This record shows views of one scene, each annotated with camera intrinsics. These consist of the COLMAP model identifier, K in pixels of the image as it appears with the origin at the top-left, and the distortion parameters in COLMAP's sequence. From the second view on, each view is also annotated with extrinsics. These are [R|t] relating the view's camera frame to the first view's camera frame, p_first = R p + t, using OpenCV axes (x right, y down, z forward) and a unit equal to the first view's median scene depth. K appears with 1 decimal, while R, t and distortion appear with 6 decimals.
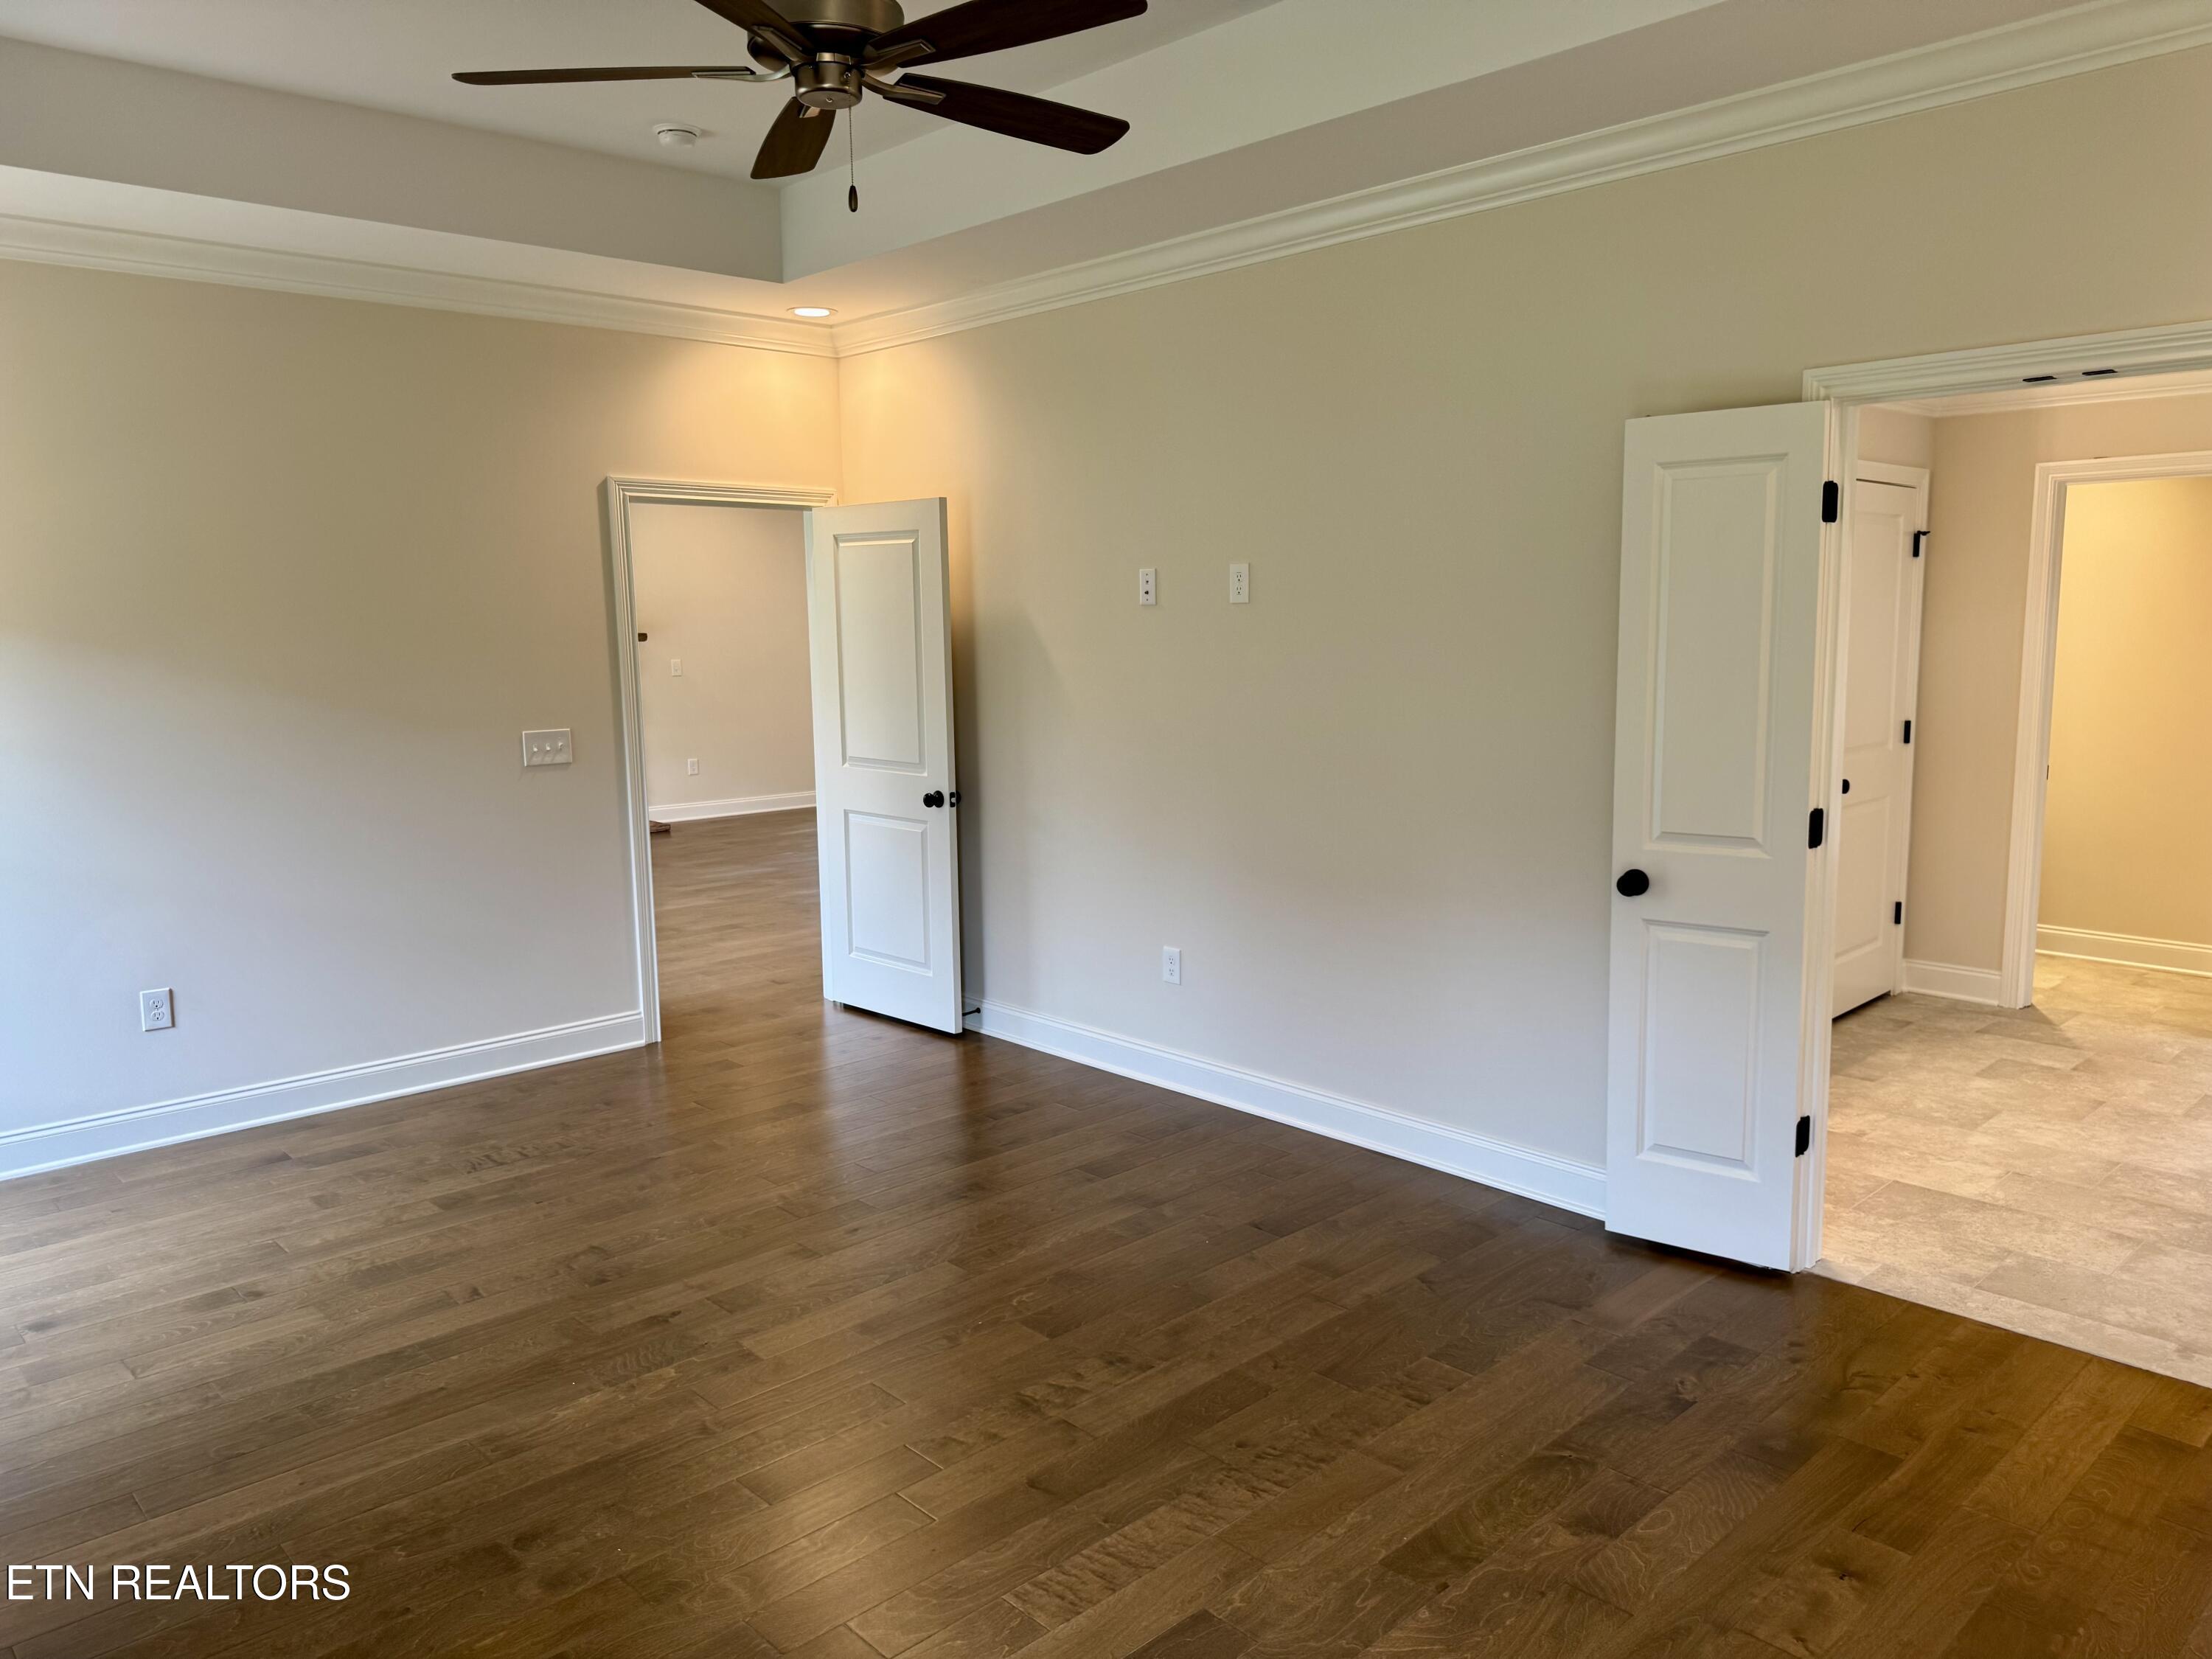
lens RADIAL K [[1587.4, 0, 1114.8], [0, 1587.4, 831.2], [0, 0, 1]] dist [0.001817, 0.007943]
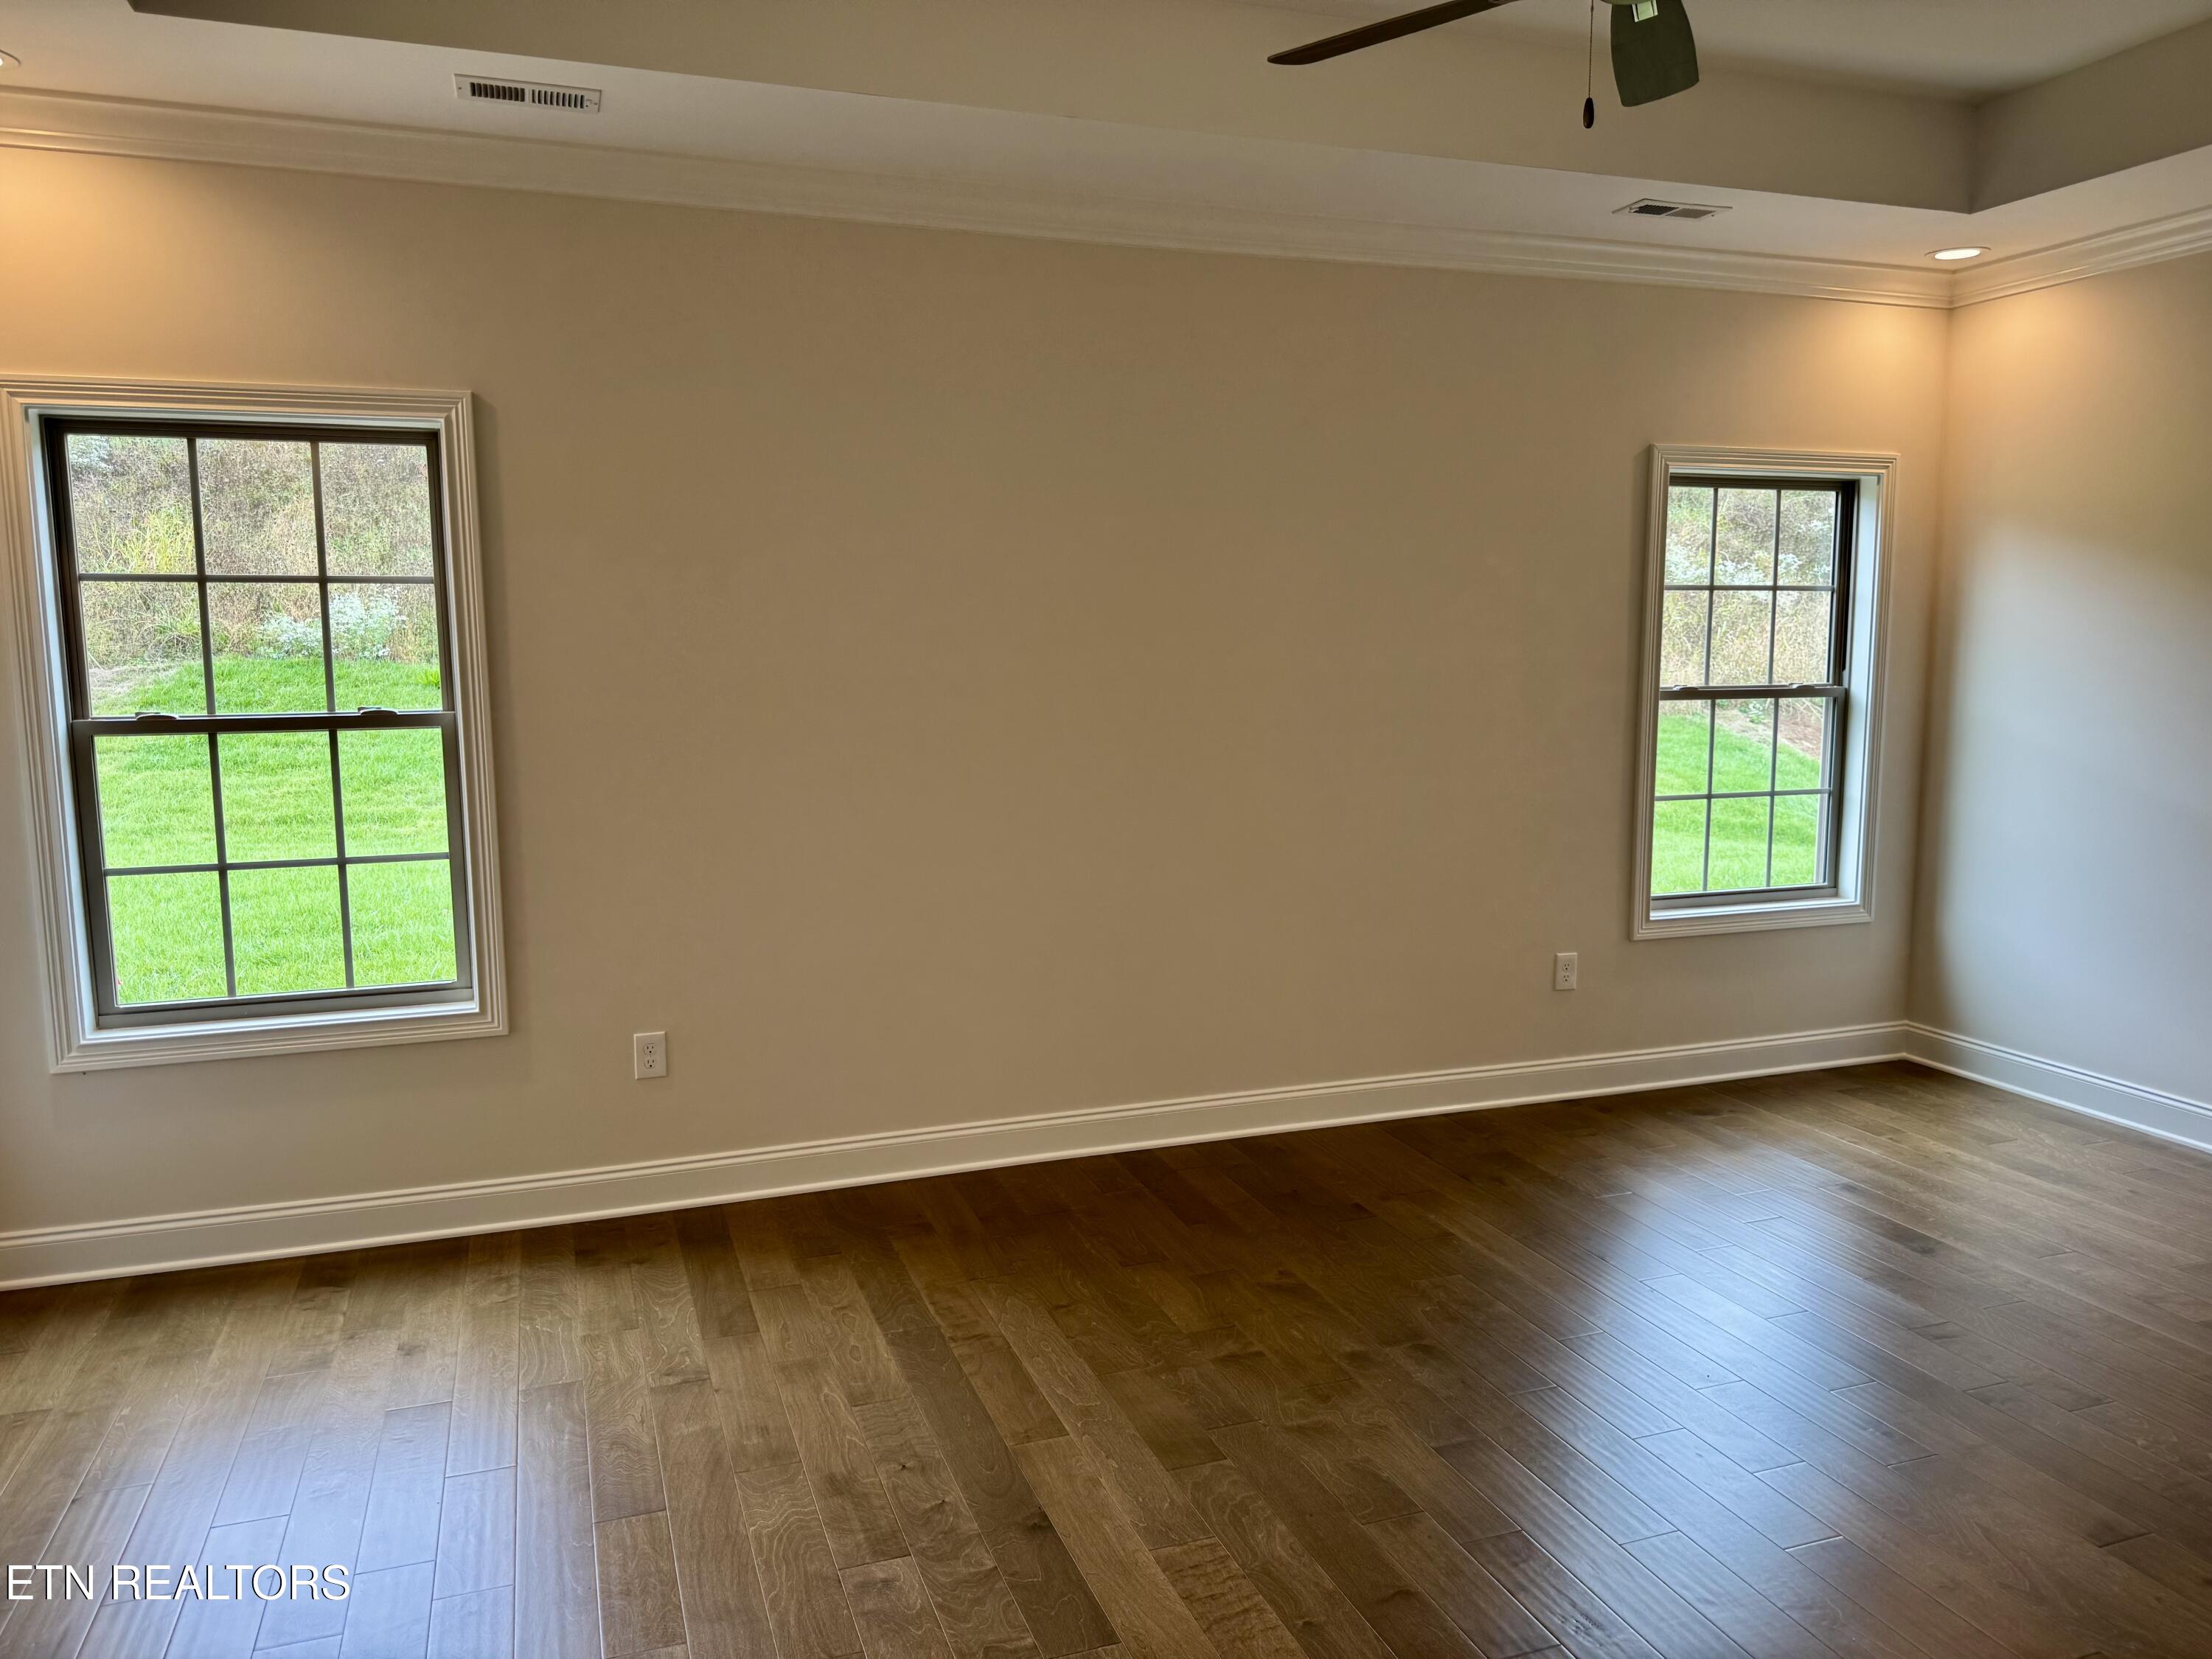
lens RADIAL K [[1562.5, 0, 1106.0], [0, 1562.5, 829.5], [0, 0, 1]] dist [0.065042, -0.085668]
pose [[-0.392665, 0.133063, -0.910004, 0.557458], [-0.119095, 0.973789, 0.193780, -0.110442], [0.911938, 0.184467, -0.366526, 0.811261]]
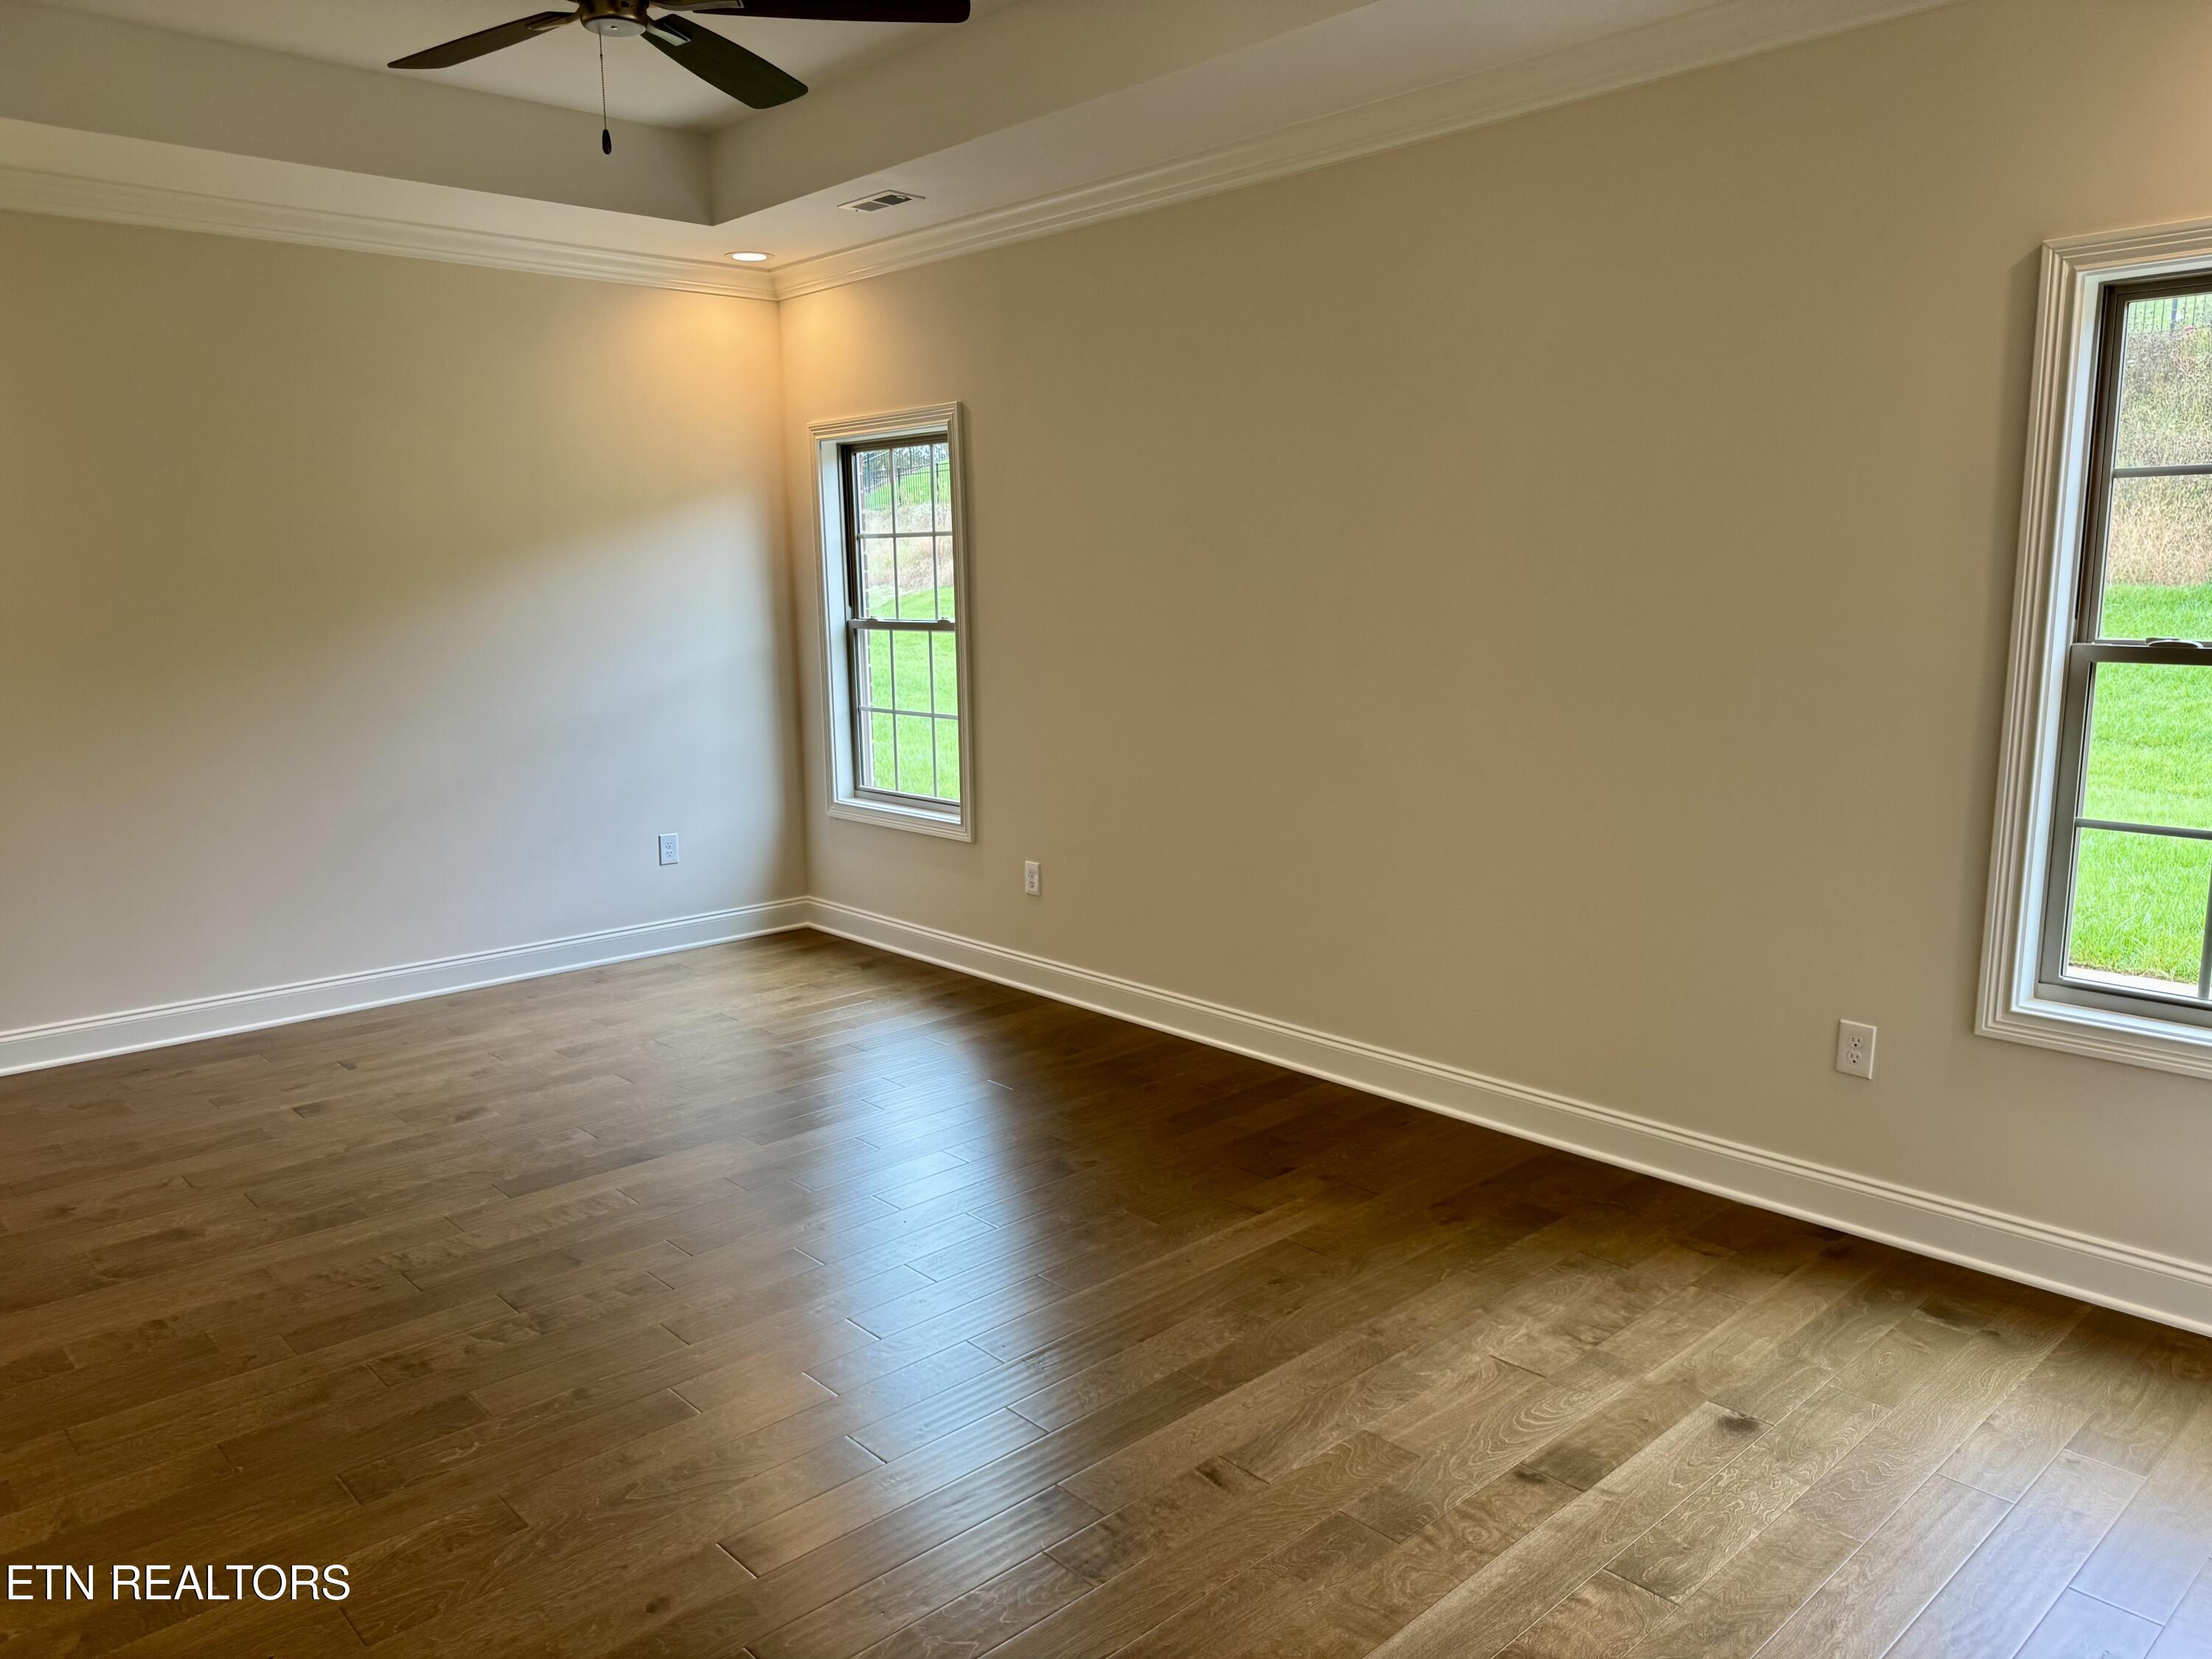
lens RADIAL K [[1562.5, 0, 1106.0], [0, 1562.5, 829.5], [0, 0, 1]] dist [0.065042, -0.085668]
pose [[-0.999547, 0.027503, 0.012217, -0.358307], [0.029894, 0.954174, 0.297755, -0.188680], [-0.003468, 0.297986, -0.954564, 1.531152]]
